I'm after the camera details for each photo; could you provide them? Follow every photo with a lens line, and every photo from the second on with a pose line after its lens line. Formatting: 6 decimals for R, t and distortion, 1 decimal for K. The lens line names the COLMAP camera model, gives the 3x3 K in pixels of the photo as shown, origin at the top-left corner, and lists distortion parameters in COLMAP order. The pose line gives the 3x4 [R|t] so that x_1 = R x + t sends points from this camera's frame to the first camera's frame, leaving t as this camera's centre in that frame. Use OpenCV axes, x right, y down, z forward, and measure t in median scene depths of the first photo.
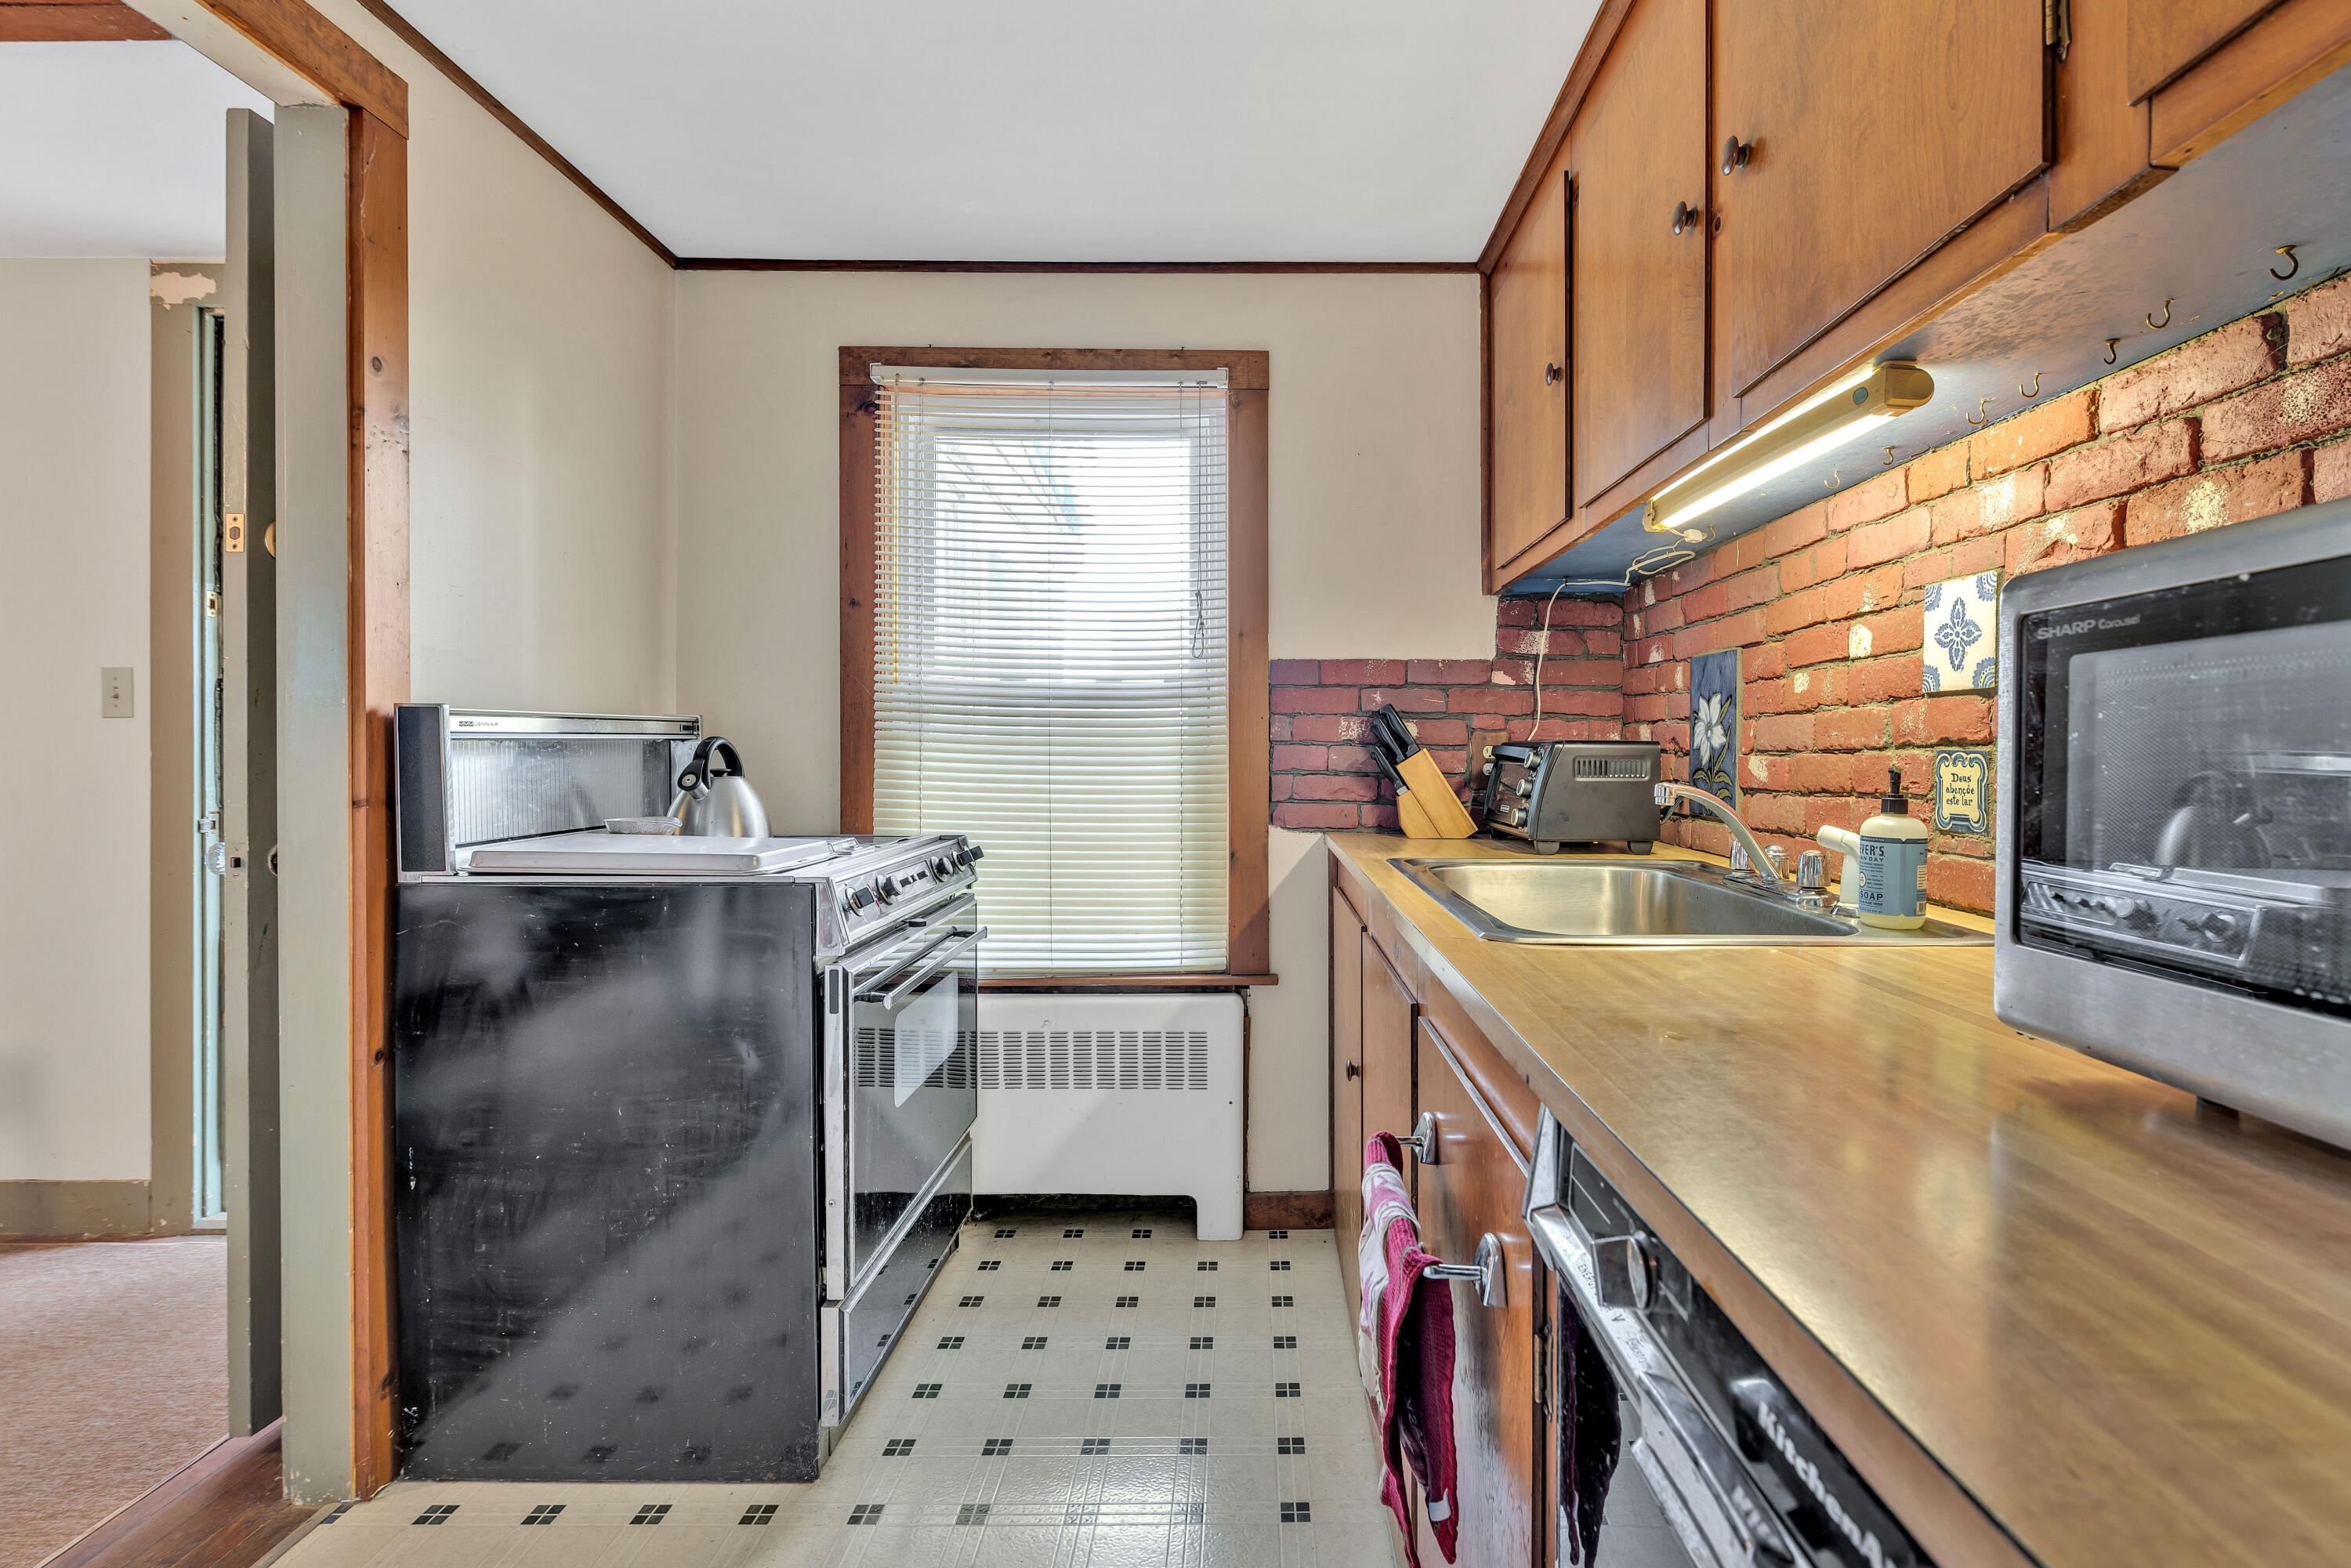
lens RADIAL K [[1097.9, 0, 1247.7], [0, 1097.9, 768.4], [0, 0, 1]] dist [-0.002865, -0.001398]
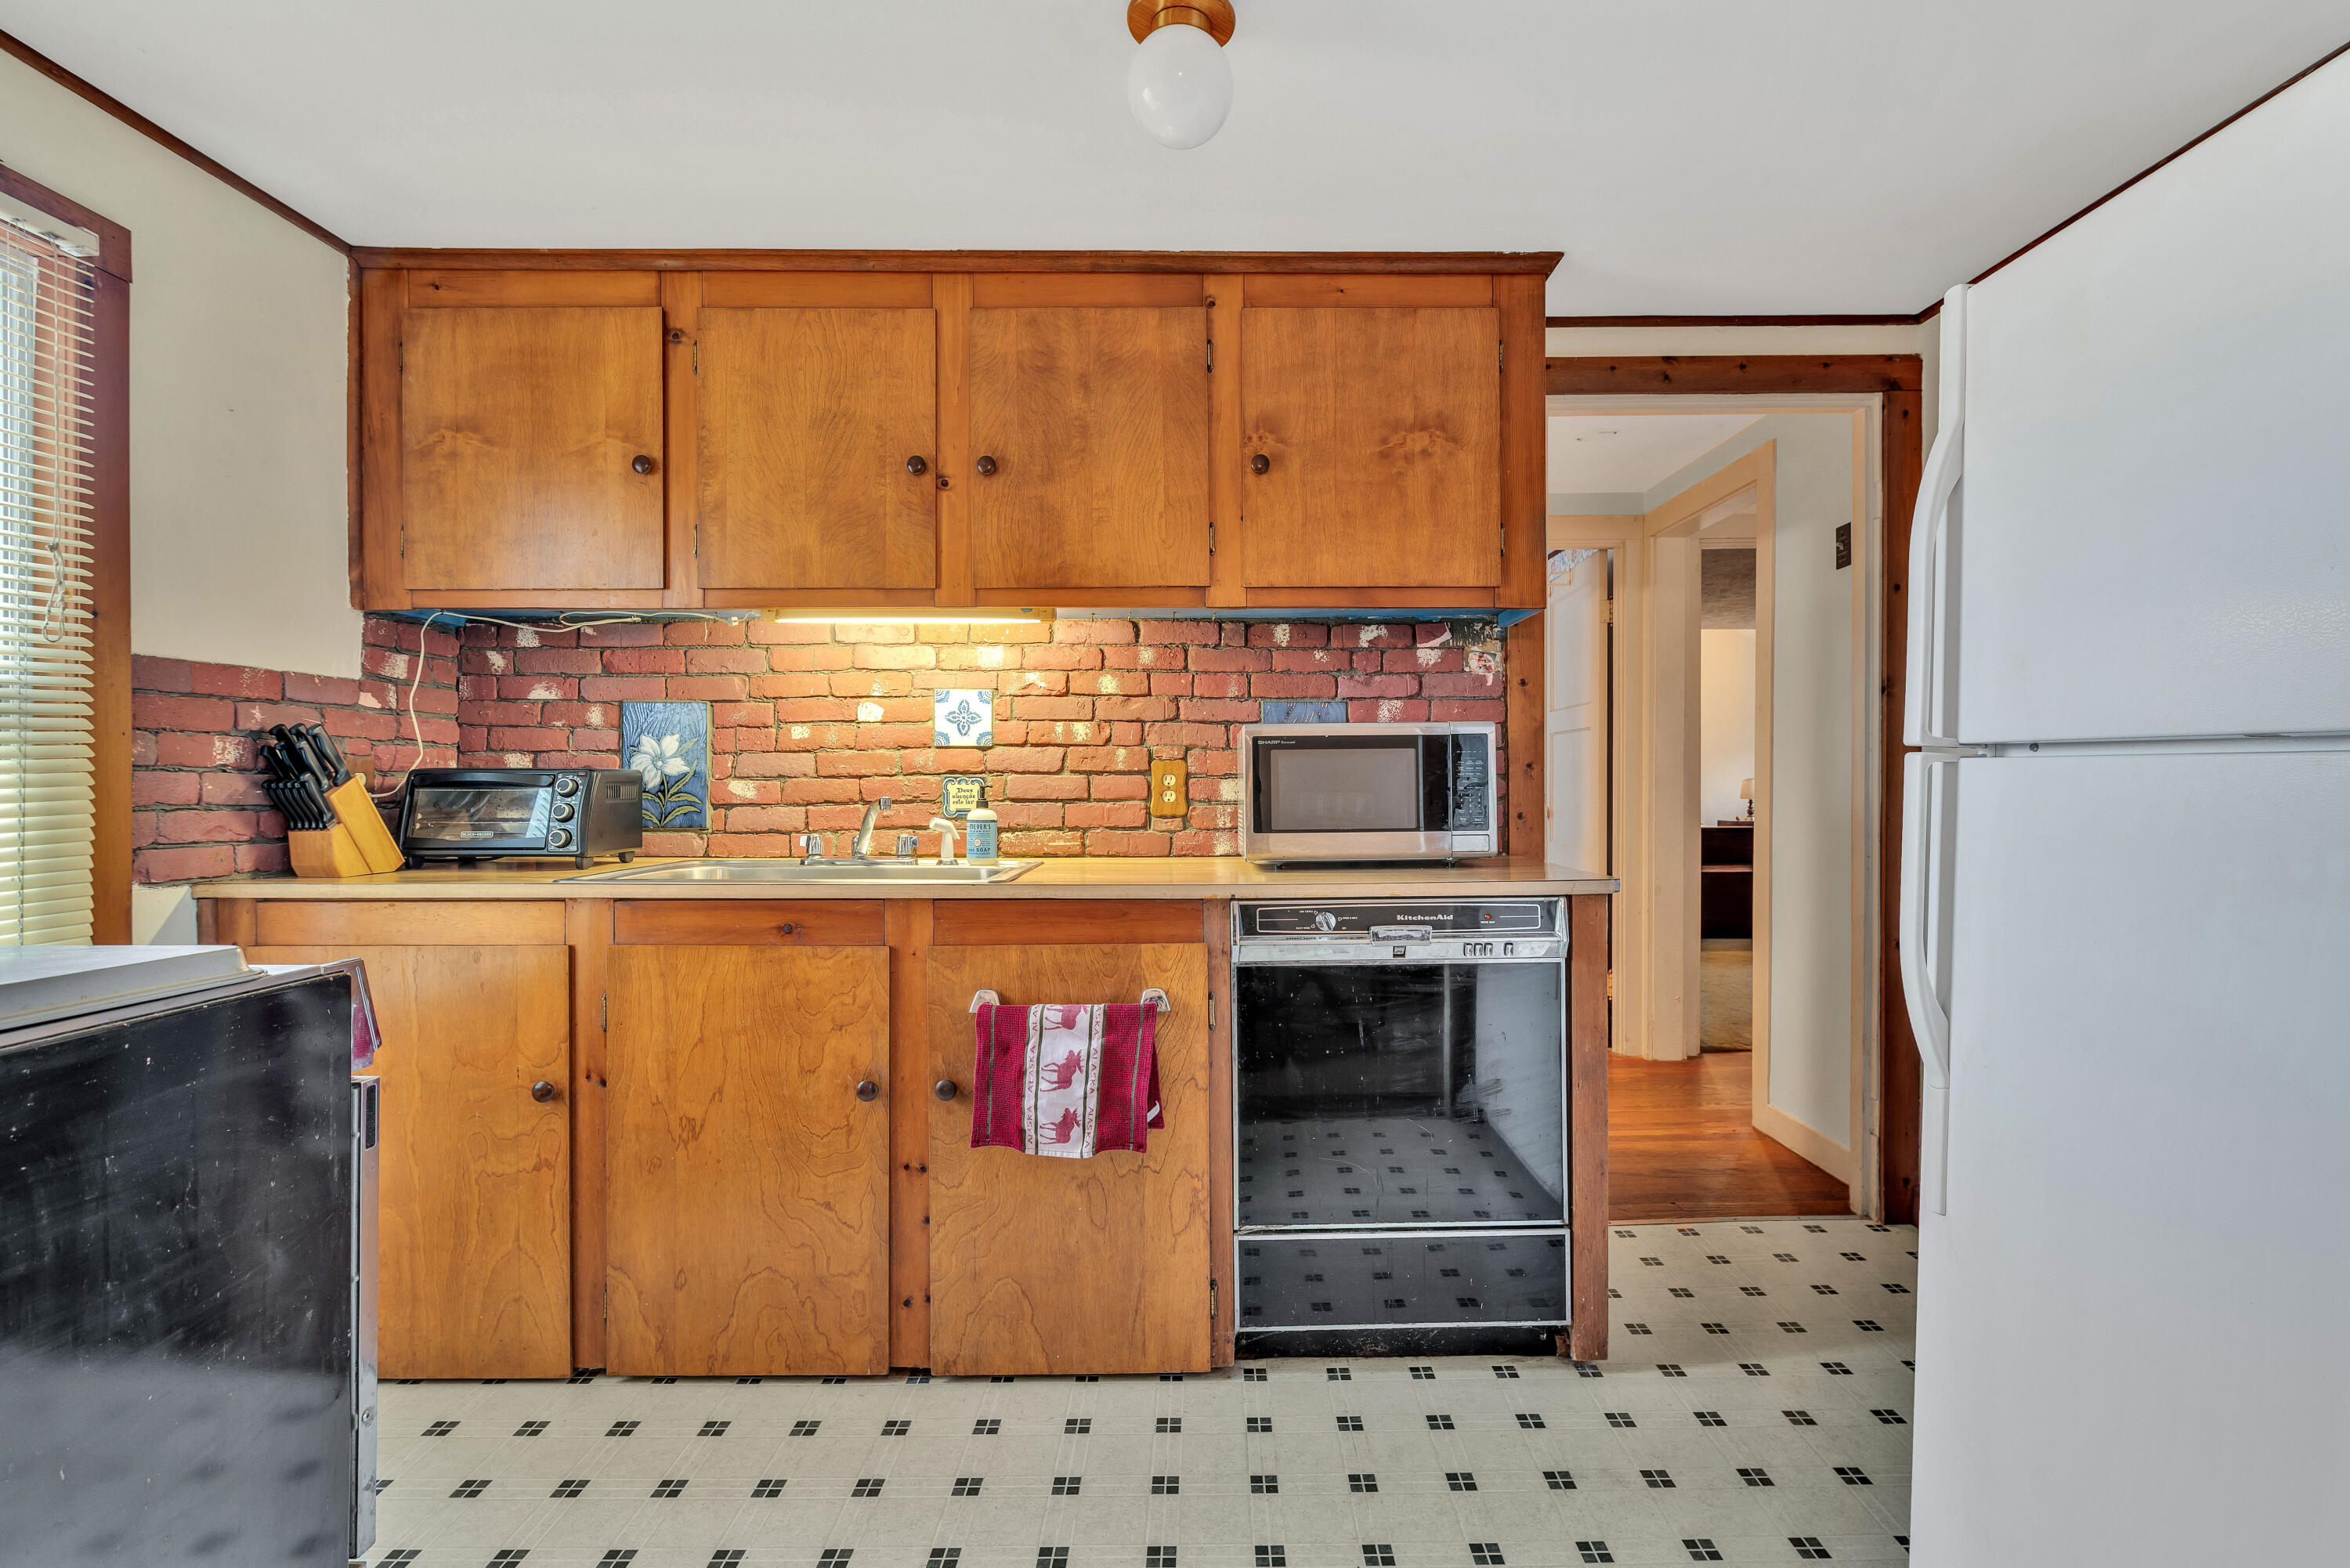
lens RADIAL K [[1097.4, 0, 1192.7], [0, 1097.4, 781.8], [0, 0, 1]] dist [-0.002865, -0.001398]
pose [[0.014417, -0.006509, 0.999875, -0.700510], [0.019019, 0.999800, 0.006235, -0.005684], [-0.999715, 0.018927, 0.014538, 0.293697]]
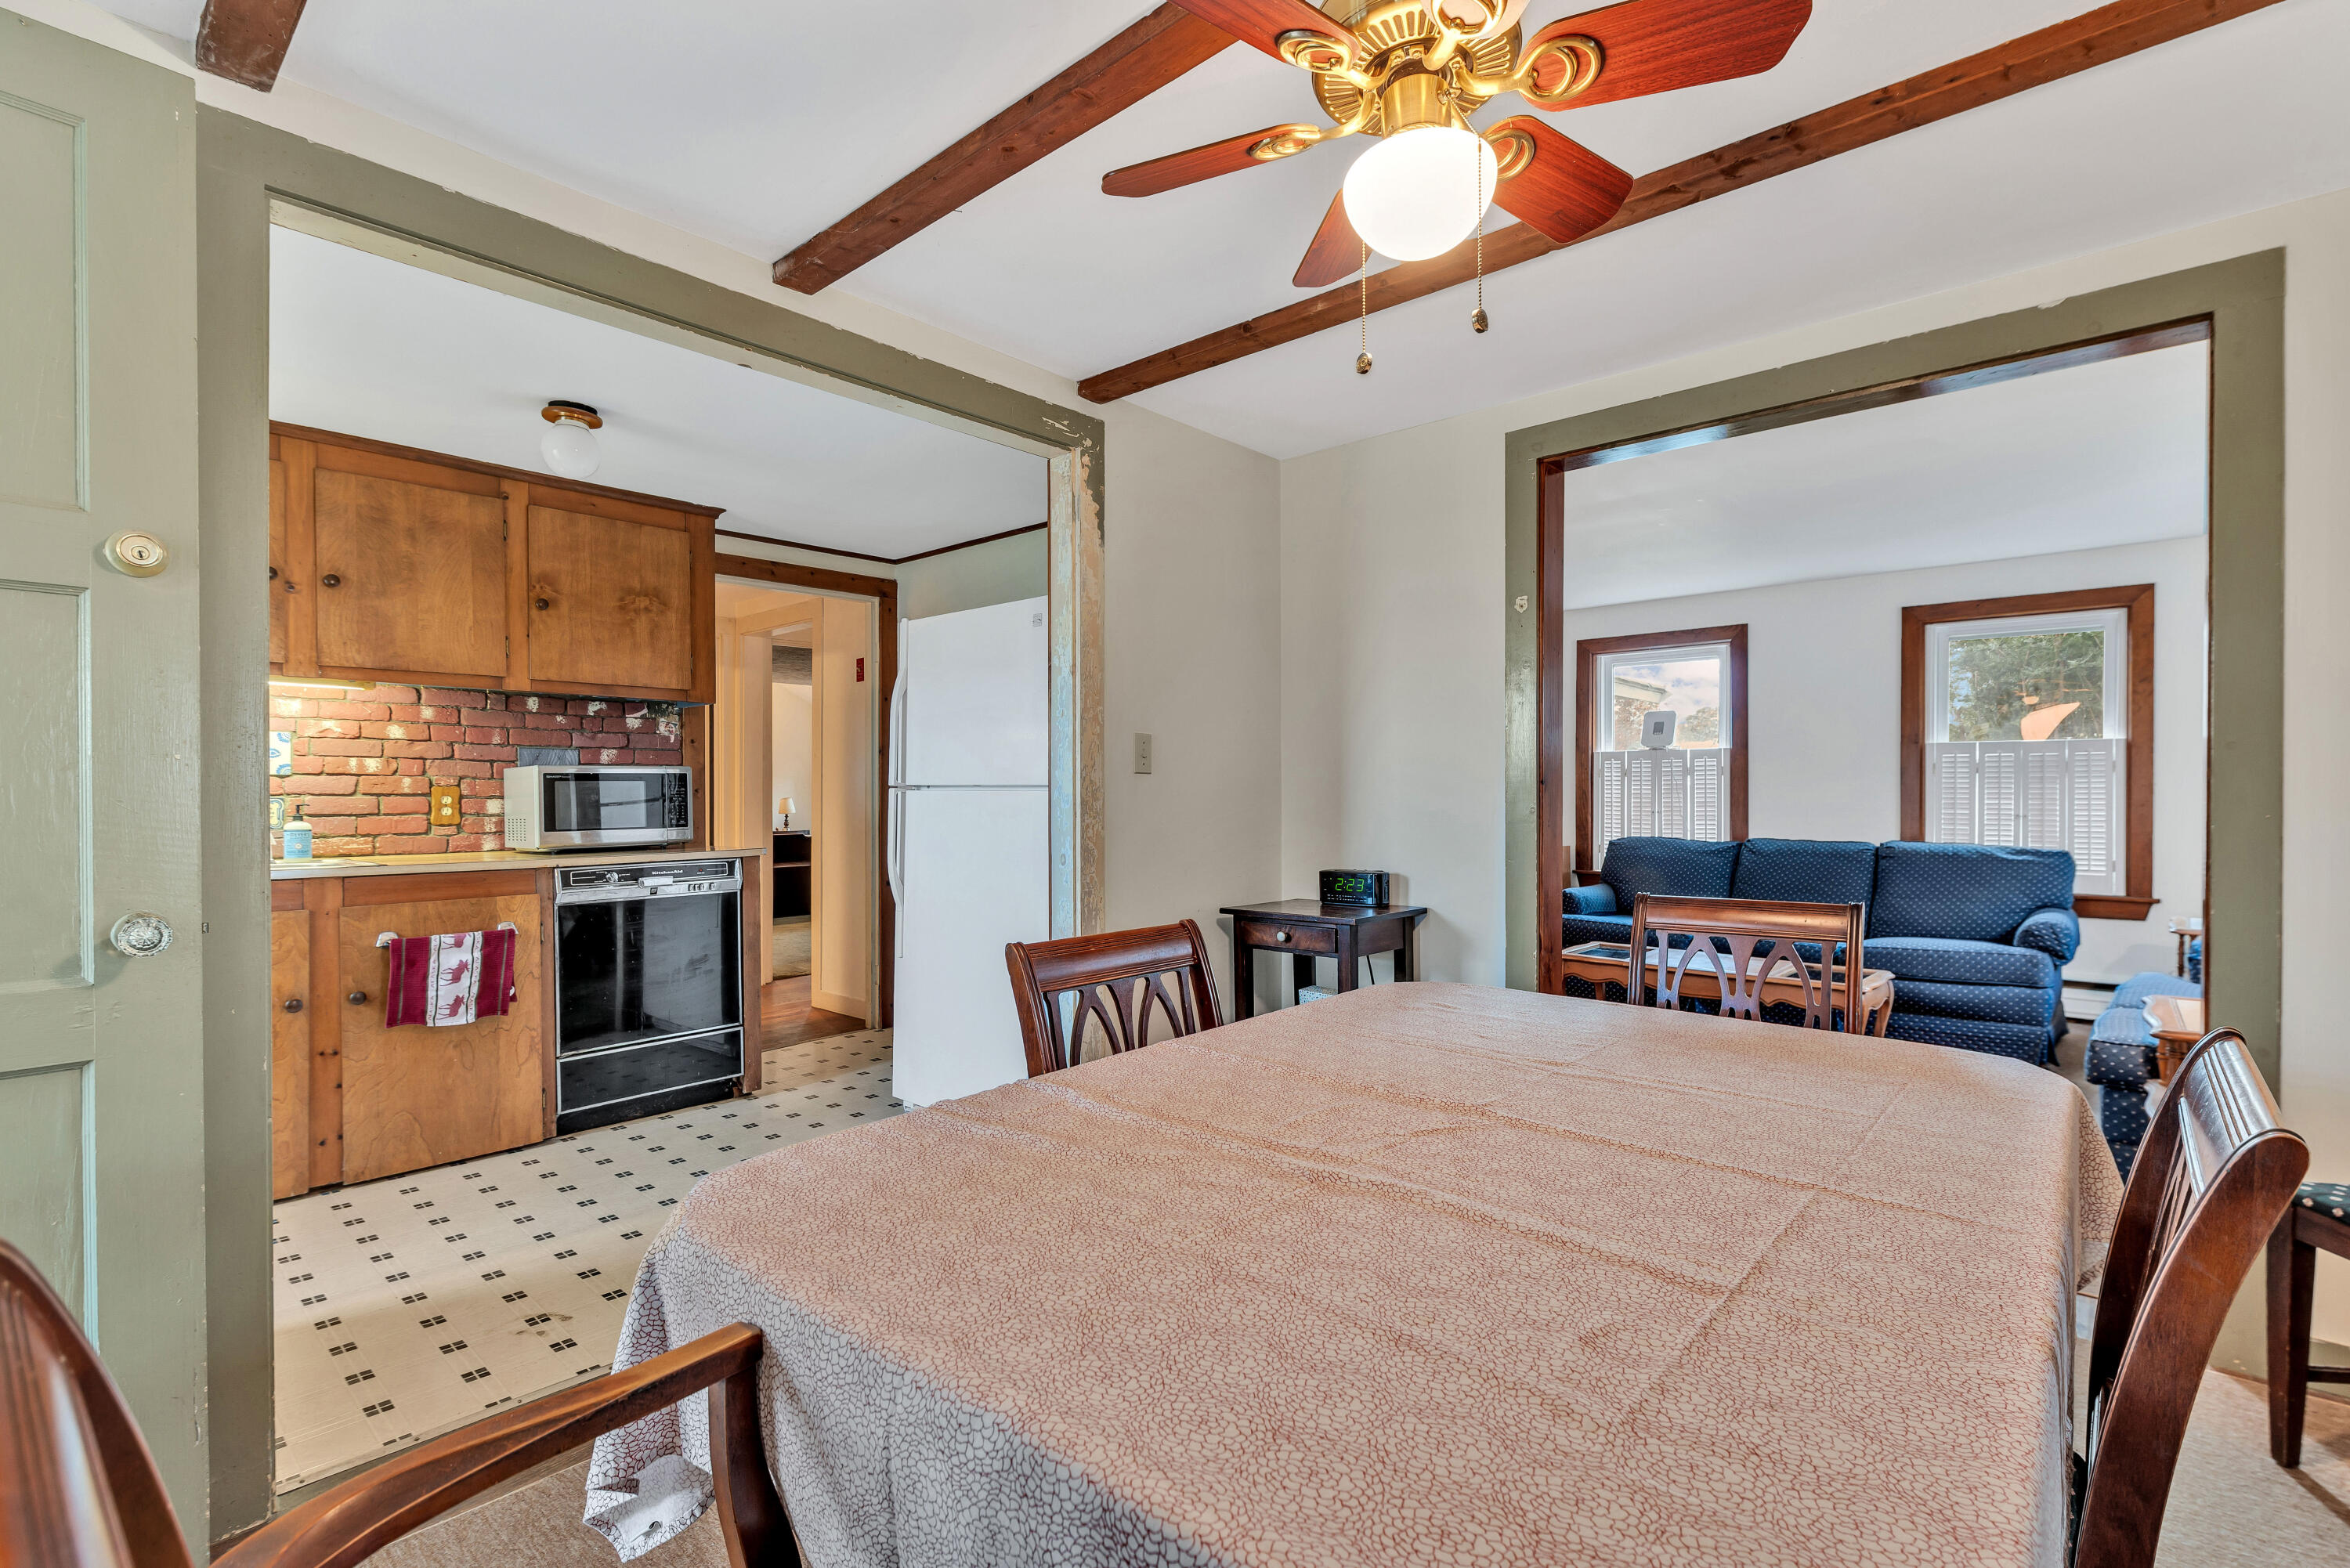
lens RADIAL K [[1097.4, 0, 1184.6], [0, 1097.4, 798.0], [0, 0, 1]] dist [-0.002865, -0.001398]
pose [[-0.732054, -0.003219, 0.681239, -1.424146], [0.012250, 0.999765, 0.017887, -0.018310], [-0.681136, 0.021440, -0.731843, 0.742327]]
